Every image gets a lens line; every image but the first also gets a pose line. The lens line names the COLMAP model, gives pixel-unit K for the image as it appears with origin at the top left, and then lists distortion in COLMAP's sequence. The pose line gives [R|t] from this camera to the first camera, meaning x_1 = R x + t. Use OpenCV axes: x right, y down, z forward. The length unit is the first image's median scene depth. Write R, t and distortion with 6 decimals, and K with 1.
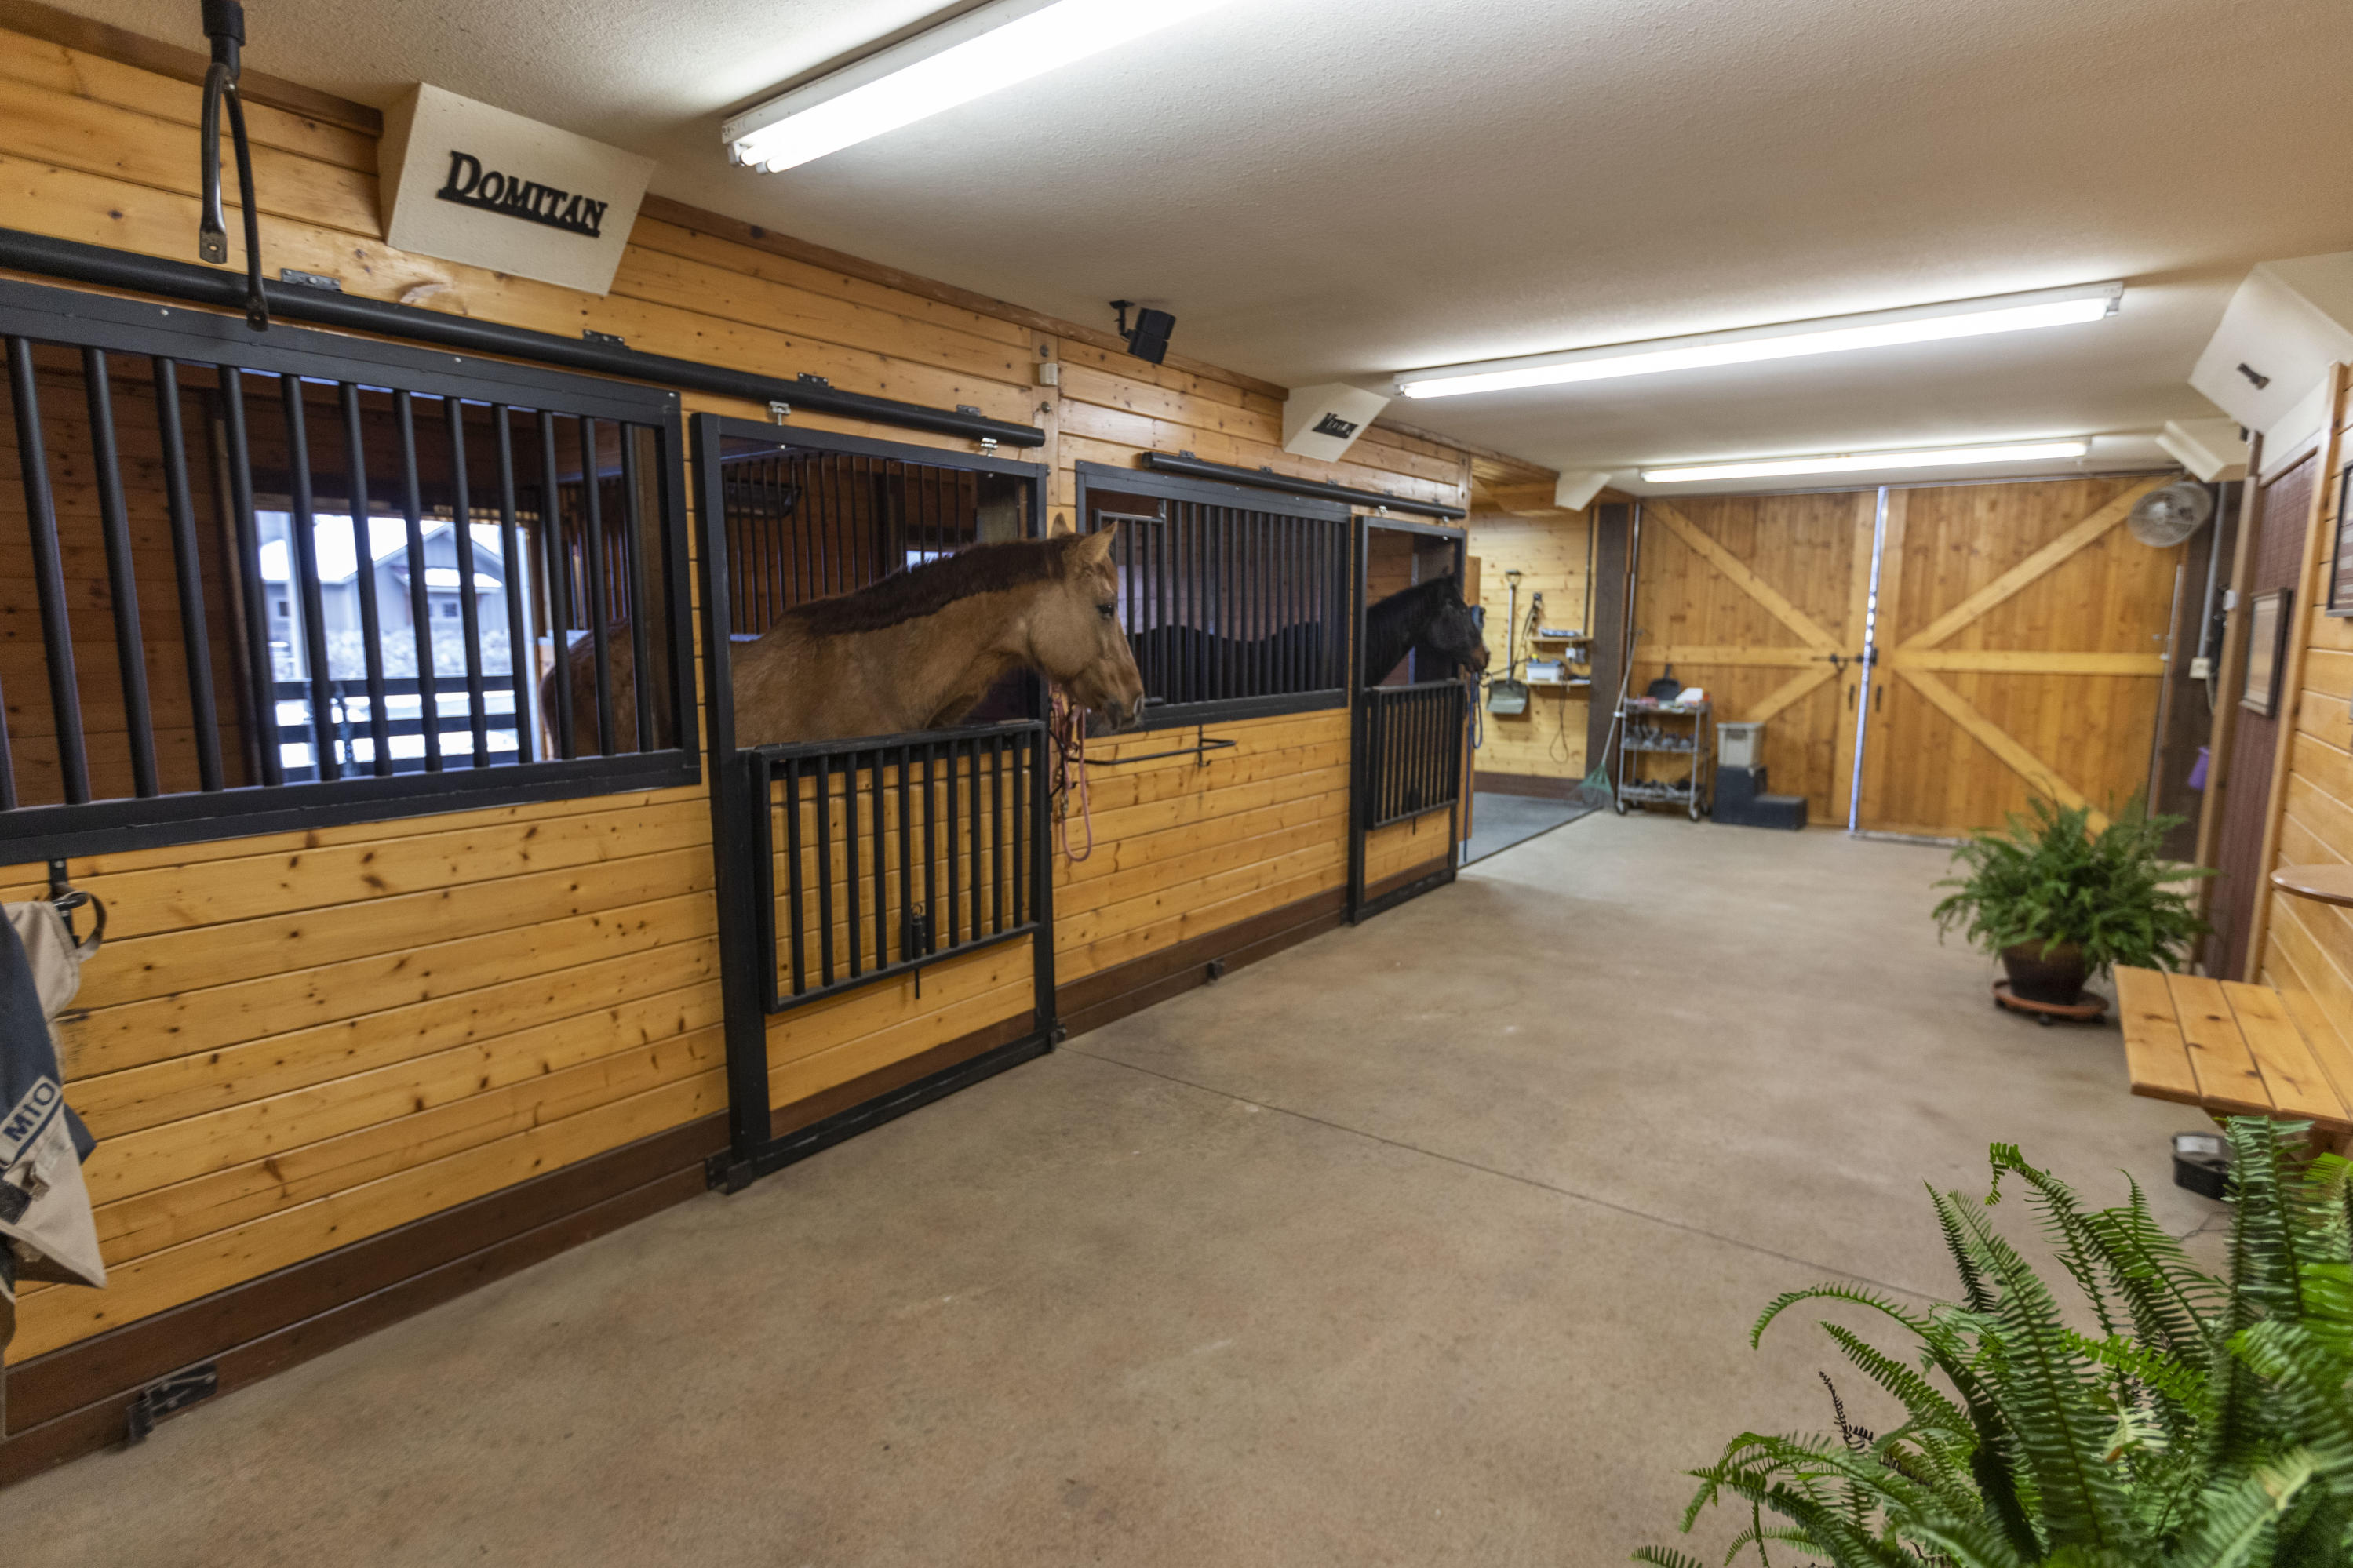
lens RADIAL K [[1144.2, 0, 1194.5], [0, 1144.2, 786.8], [0, 0, 1]] dist [-0.009344, 0.001312]
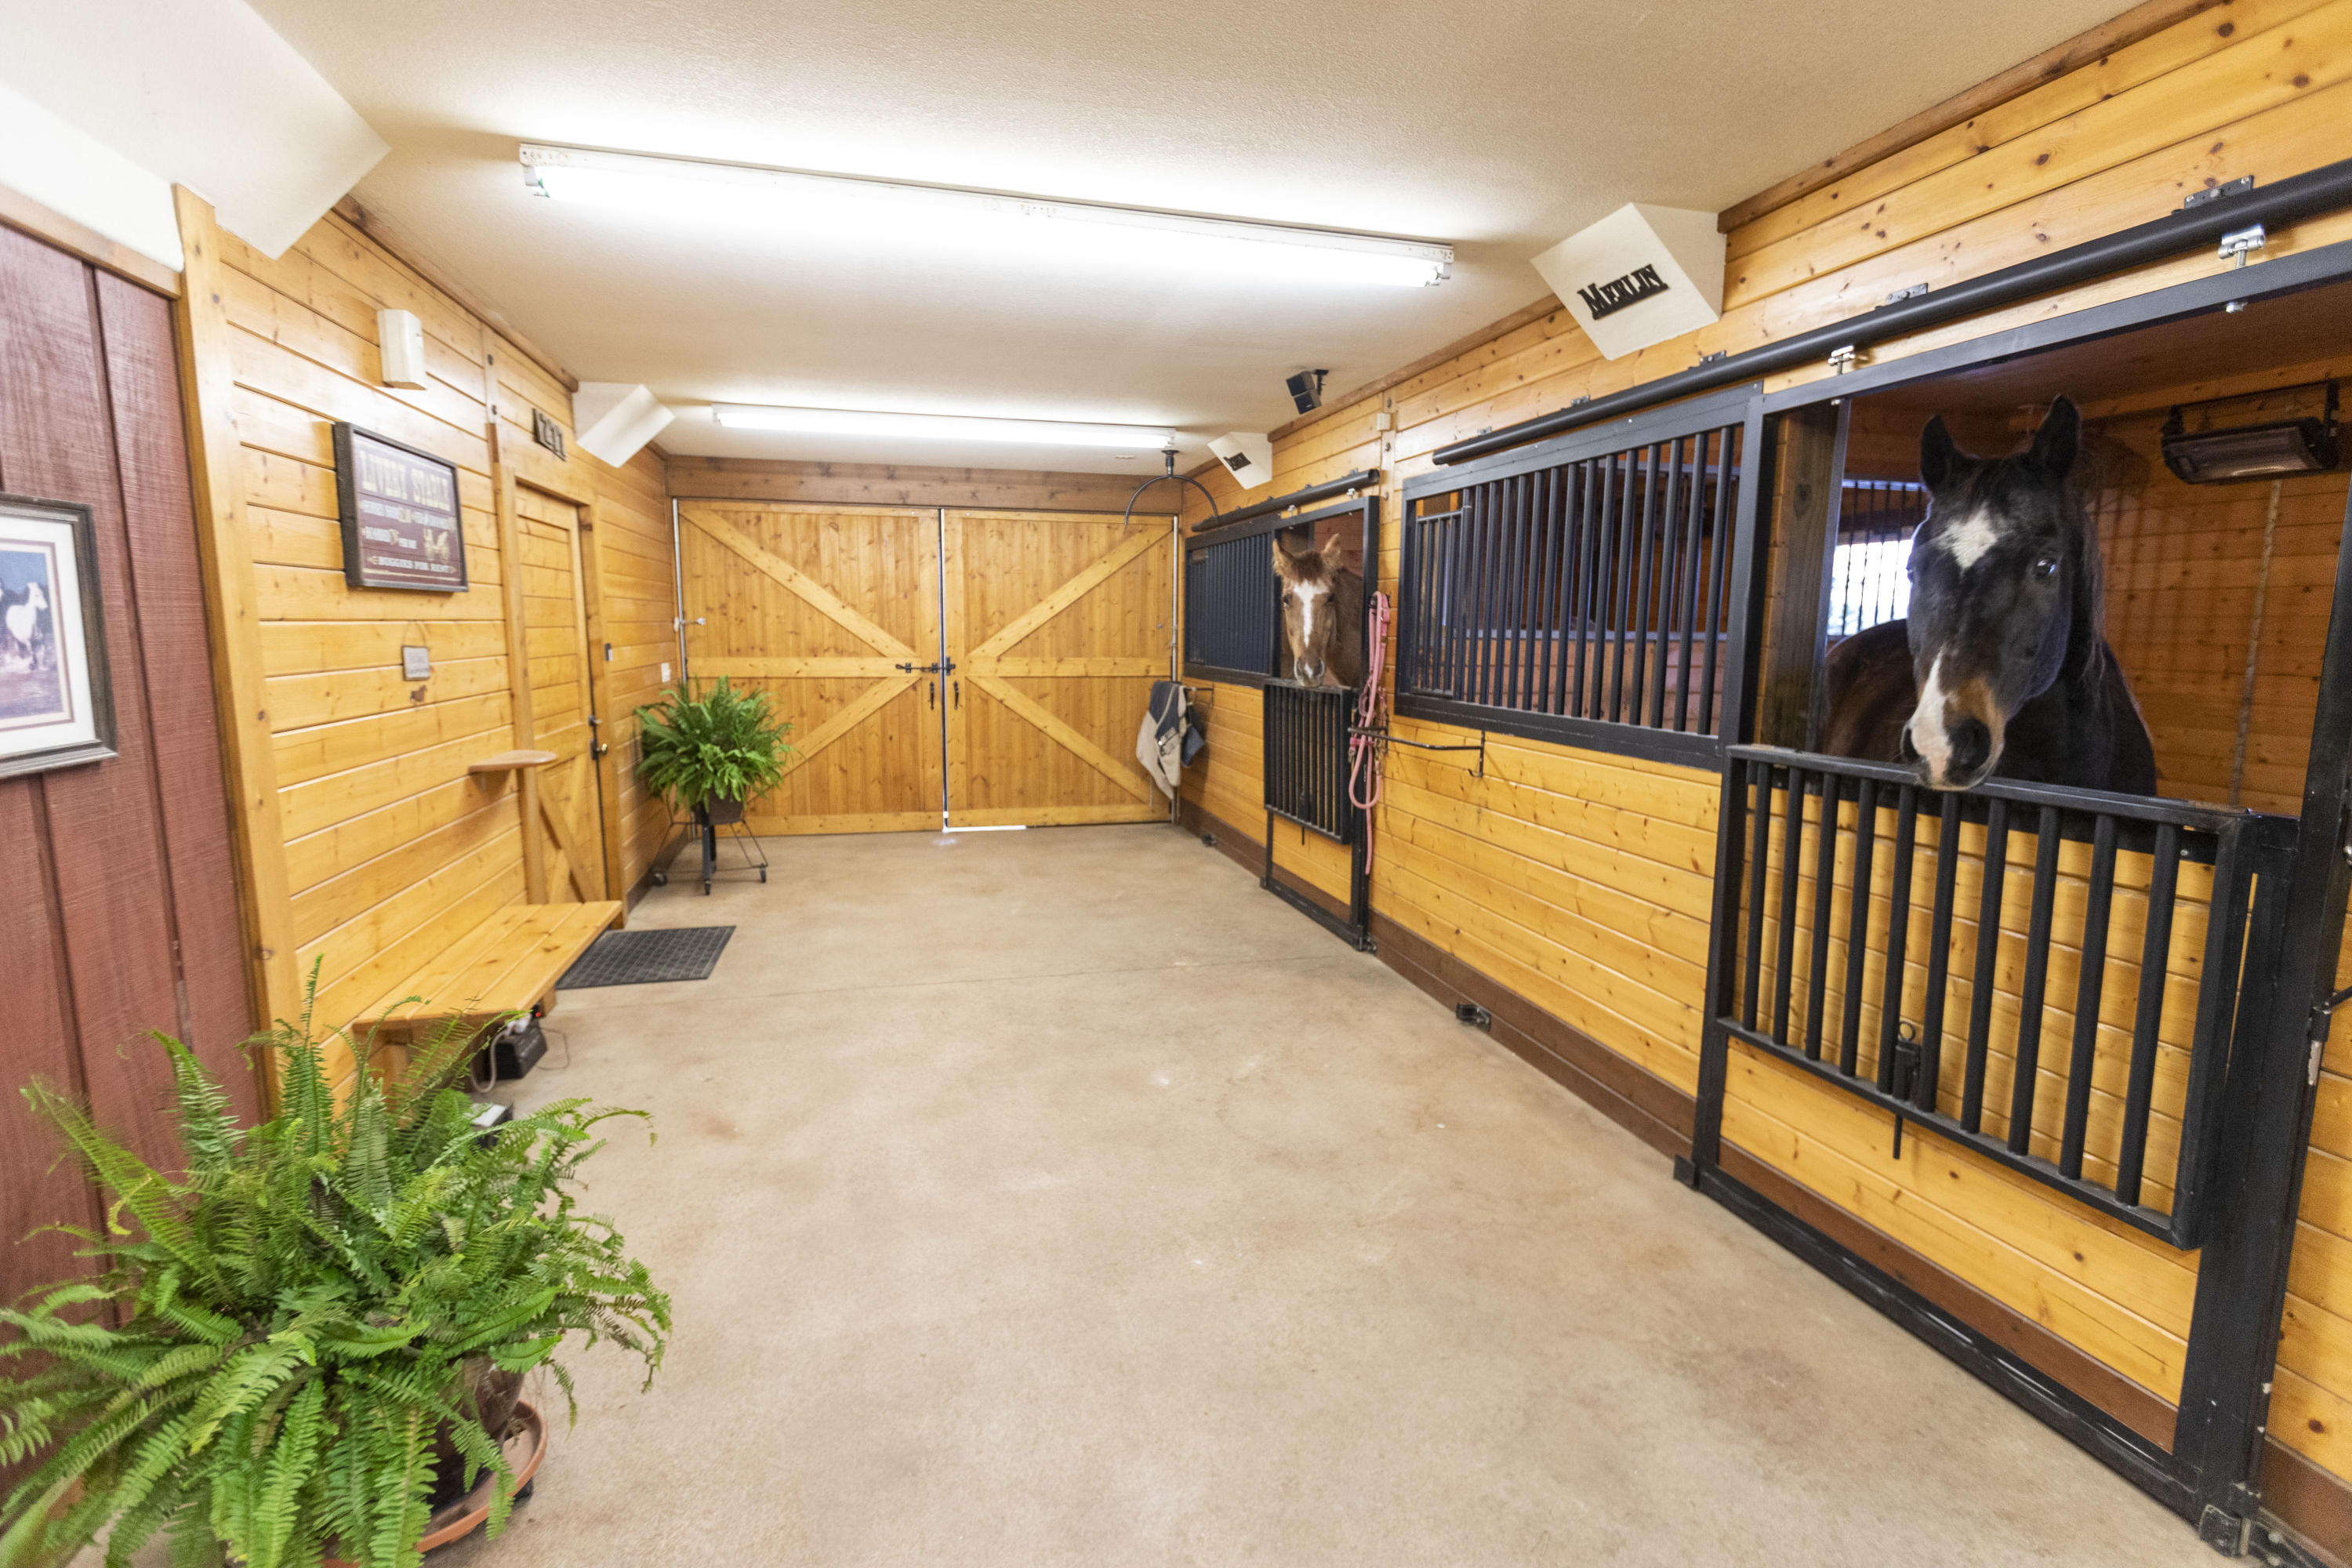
lens RADIAL K [[1143.9, 0, 1188.3], [0, 1143.9, 781.4], [0, 0, 1]] dist [-0.009344, 0.001312]
pose [[-0.622342, 0.098675, -0.776501, 0.910403], [-0.122898, 0.967401, 0.221432, -0.198900], [0.773037, 0.233237, -0.589927, 1.467348]]
